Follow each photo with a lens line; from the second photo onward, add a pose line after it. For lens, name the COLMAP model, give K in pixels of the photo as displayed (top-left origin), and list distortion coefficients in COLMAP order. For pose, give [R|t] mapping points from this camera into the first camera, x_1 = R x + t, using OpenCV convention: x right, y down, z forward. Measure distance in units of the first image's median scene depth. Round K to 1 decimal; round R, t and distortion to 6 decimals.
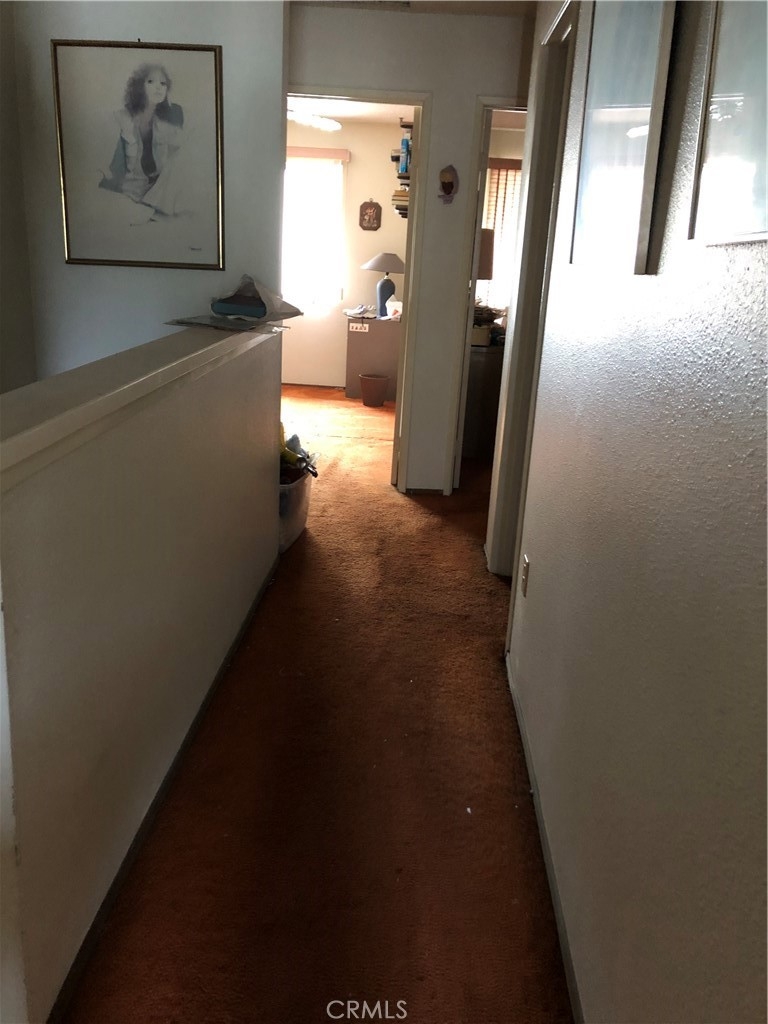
lens RADIAL K [[828.3, 0, 384.0], [0, 828.3, 512.0], [0, 0, 1]] dist [-0.003592, -0.000787]
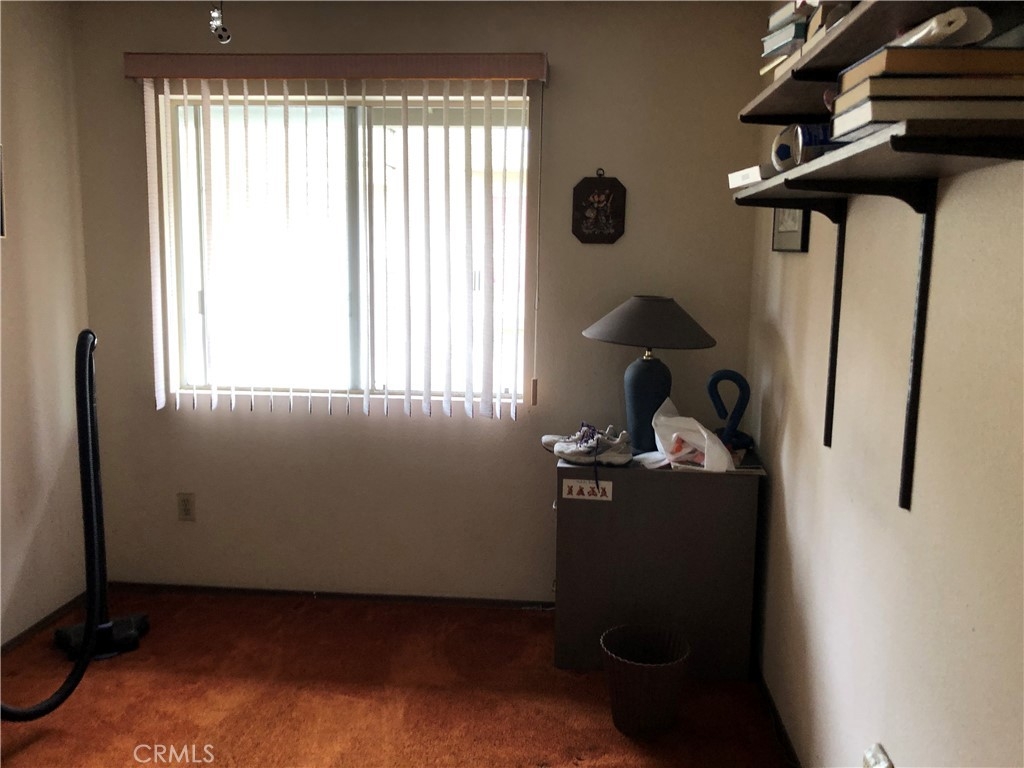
lens RADIAL K [[854.5, 0, 512.0], [0, 854.5, 384.0], [0, 0, 1]] dist [0.001372, -0.000031]
pose [[0.999031, -0.031719, -0.030501, -0.050727], [0.026293, 0.986069, -0.164244, -0.205415], [0.035286, 0.163283, 0.985948, 0.599957]]
